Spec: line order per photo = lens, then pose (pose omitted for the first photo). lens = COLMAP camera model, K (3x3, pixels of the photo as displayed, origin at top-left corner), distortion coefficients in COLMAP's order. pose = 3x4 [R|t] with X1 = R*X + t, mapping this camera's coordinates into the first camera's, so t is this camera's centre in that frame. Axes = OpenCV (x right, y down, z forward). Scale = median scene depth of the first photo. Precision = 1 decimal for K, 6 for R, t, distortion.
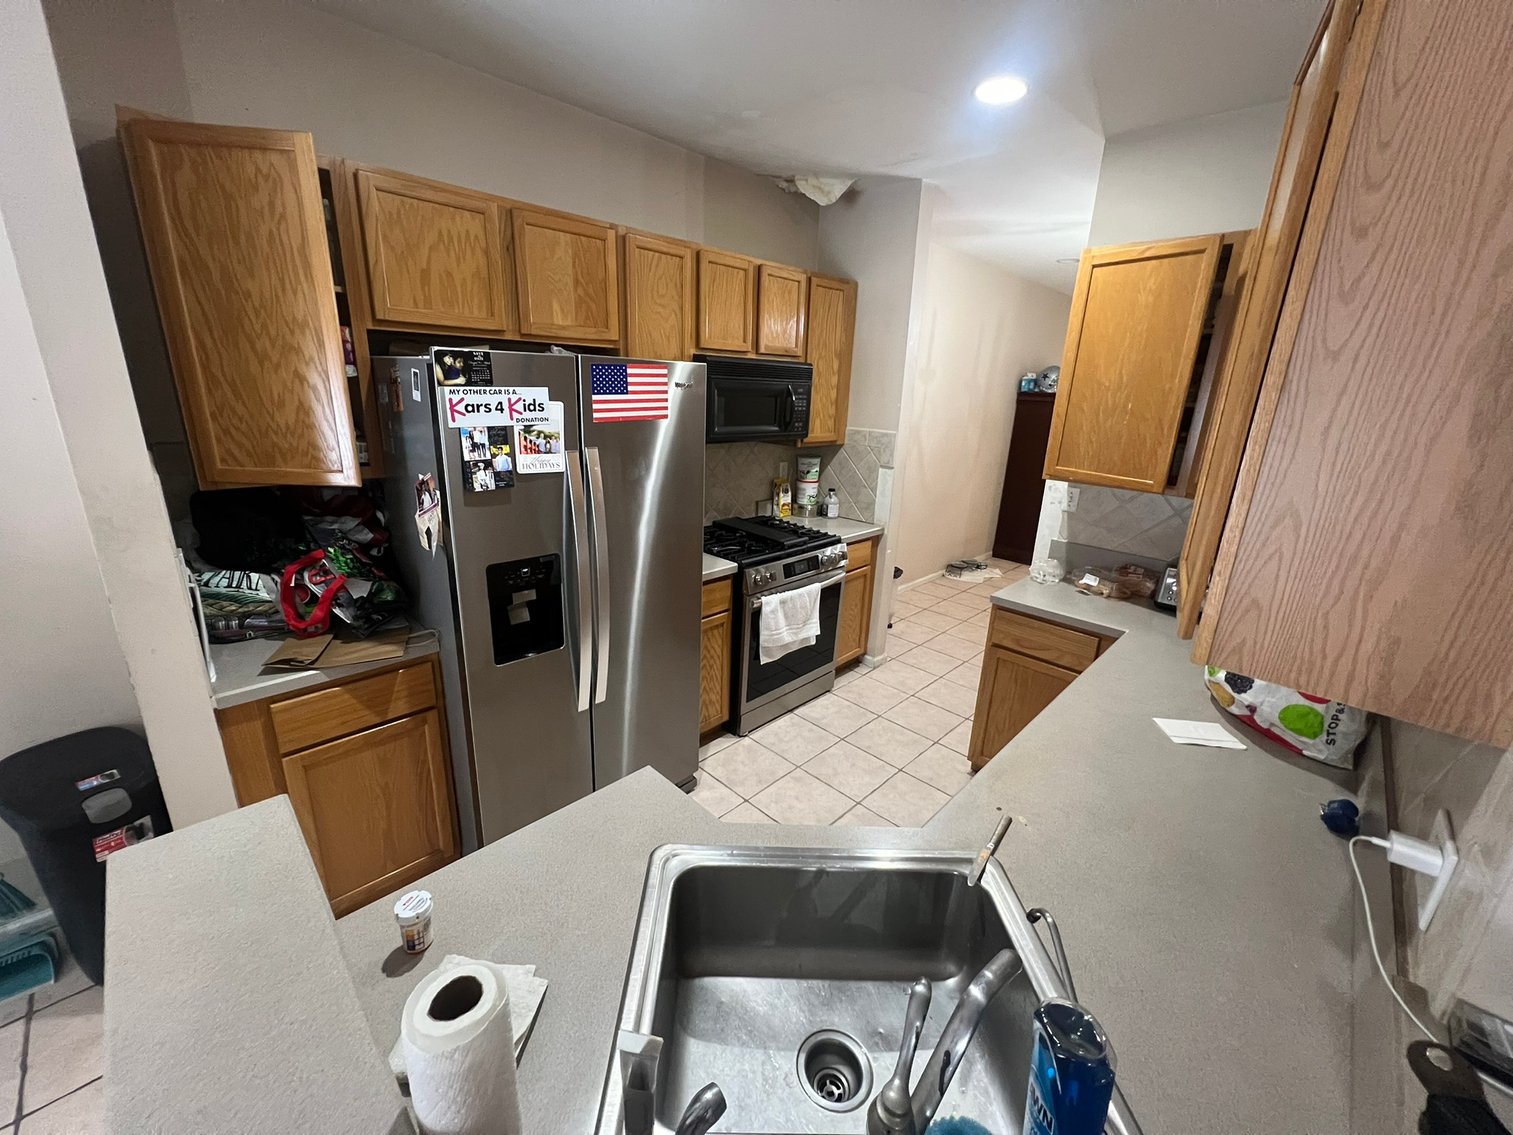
lens RADIAL K [[606.3, 0, 756.7], [0, 606.3, 565.9], [0, 0, 1]] dist [-0.000146, 0.000372]
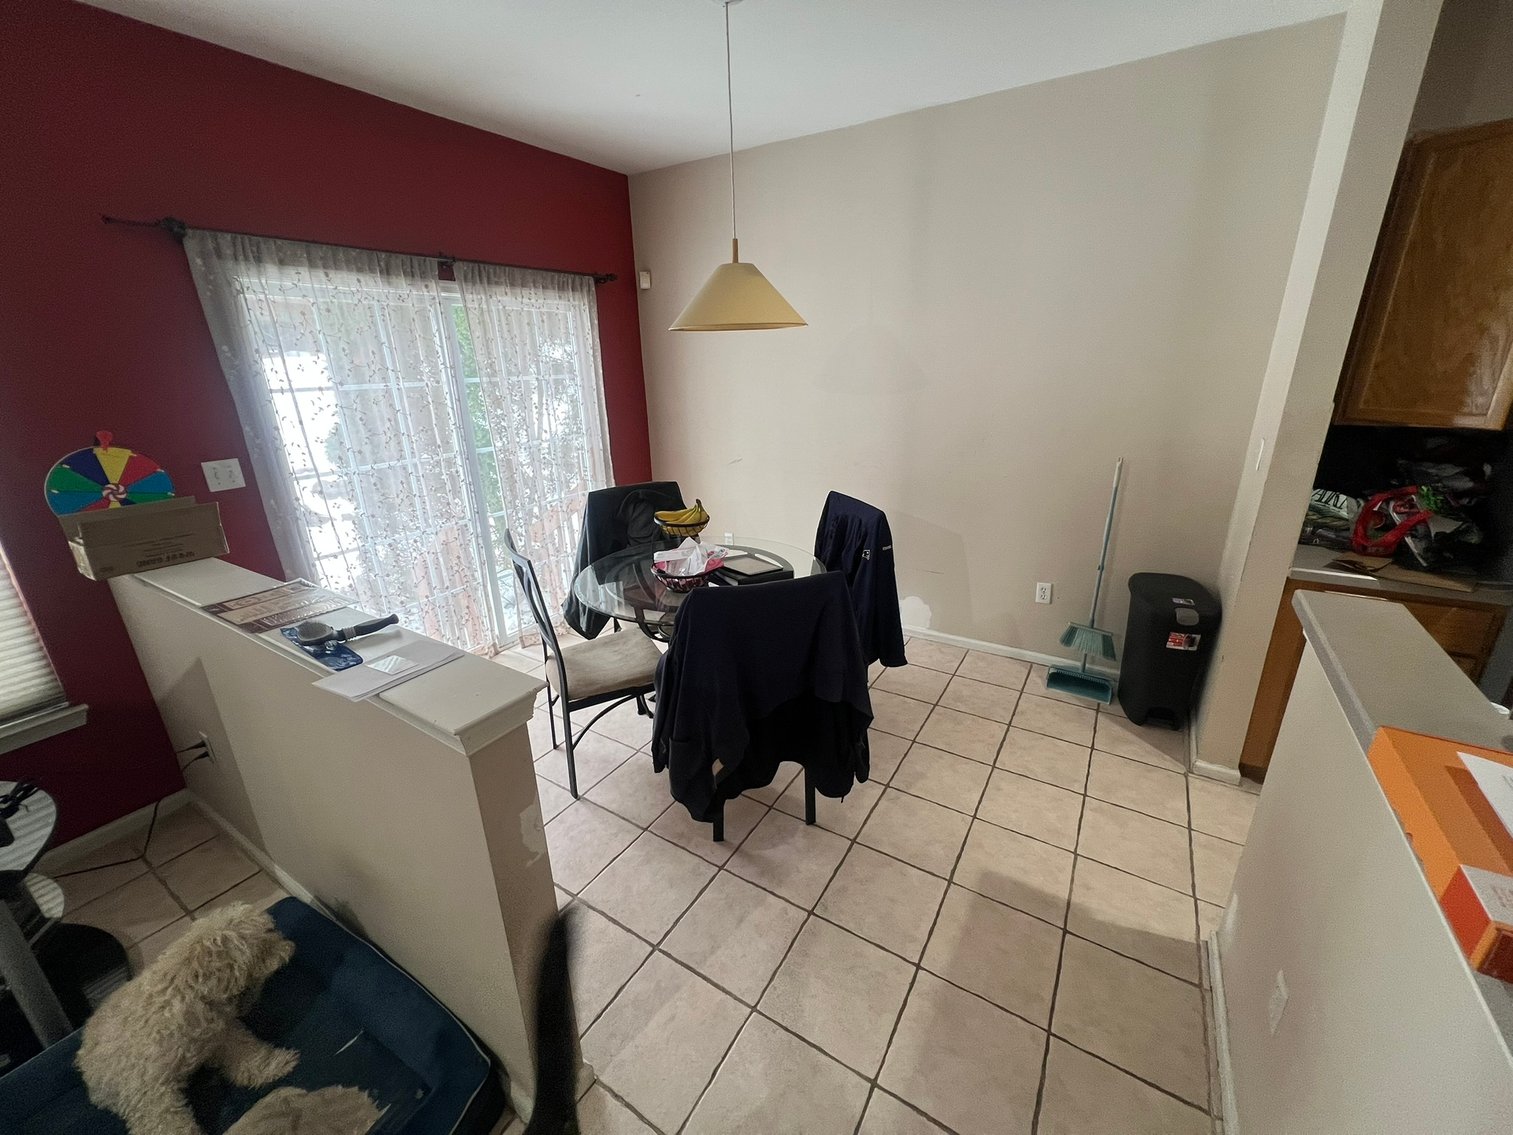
lens RADIAL K [[606.3, 0, 758.8], [0, 606.3, 562.3], [0, 0, 1]] dist [-0.000146, 0.000372]
pose [[0.210830, 0.275704, -0.937837, 0.128061], [-0.243241, 0.944021, 0.222840, 0.156715], [0.946776, 0.181139, 0.266090, -0.447430]]
